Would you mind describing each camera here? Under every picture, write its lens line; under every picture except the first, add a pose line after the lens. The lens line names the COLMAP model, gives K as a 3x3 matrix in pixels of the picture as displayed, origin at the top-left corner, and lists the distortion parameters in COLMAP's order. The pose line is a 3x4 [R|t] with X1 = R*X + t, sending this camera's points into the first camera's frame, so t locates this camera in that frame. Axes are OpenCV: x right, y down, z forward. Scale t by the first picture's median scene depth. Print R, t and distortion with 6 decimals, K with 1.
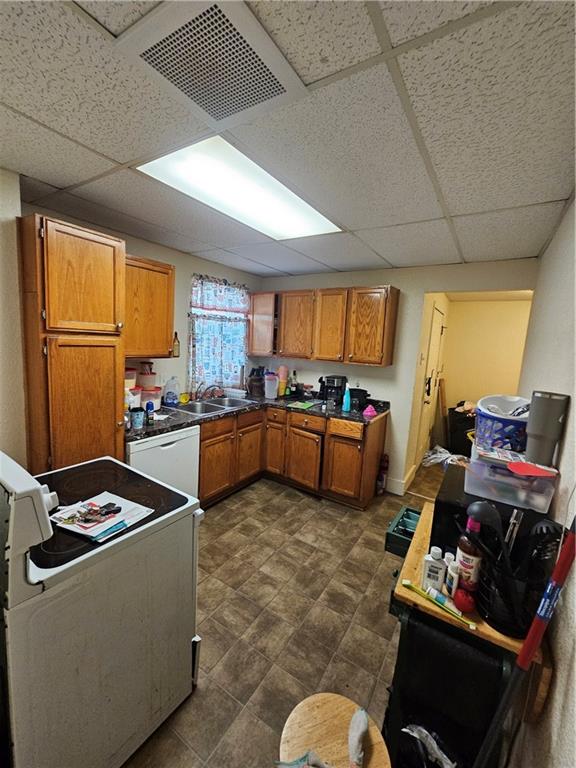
lens RADIAL K [[316.6, 0, 286.7], [0, 316.6, 378.6], [0, 0, 1]] dist [-0.000674, -0.000347]
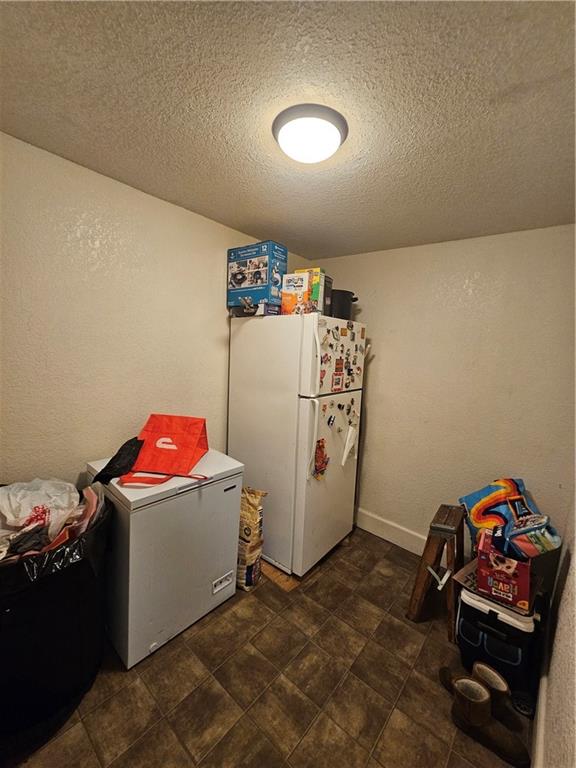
lens RADIAL K [[316.6, 0, 304.5], [0, 316.6, 404.4], [0, 0, 1]] dist [-0.000674, -0.000347]
pose [[-0.123099, 0.134971, -0.983173, 0.602231], [-0.169359, 0.973318, 0.154823, -0.078040], [0.977837, 0.185568, -0.096956, 0.960982]]
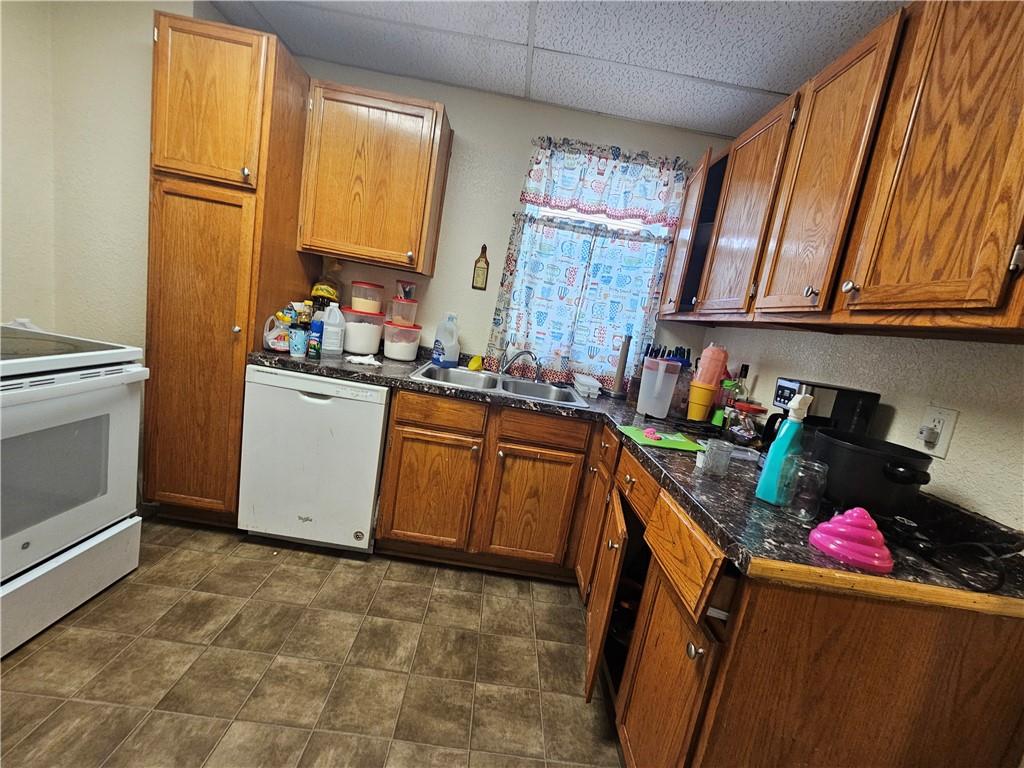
lens RADIAL K [[422.1, 0, 510.9], [0, 422.1, 382.9], [0, 0, 1]] dist [-0.000674, -0.000347]
pose [[0.547245, 0.176702, -0.818107, 0.353800], [-0.244530, 0.968567, 0.045629, 0.049413], [0.800455, 0.175082, 0.573252, 0.664095]]
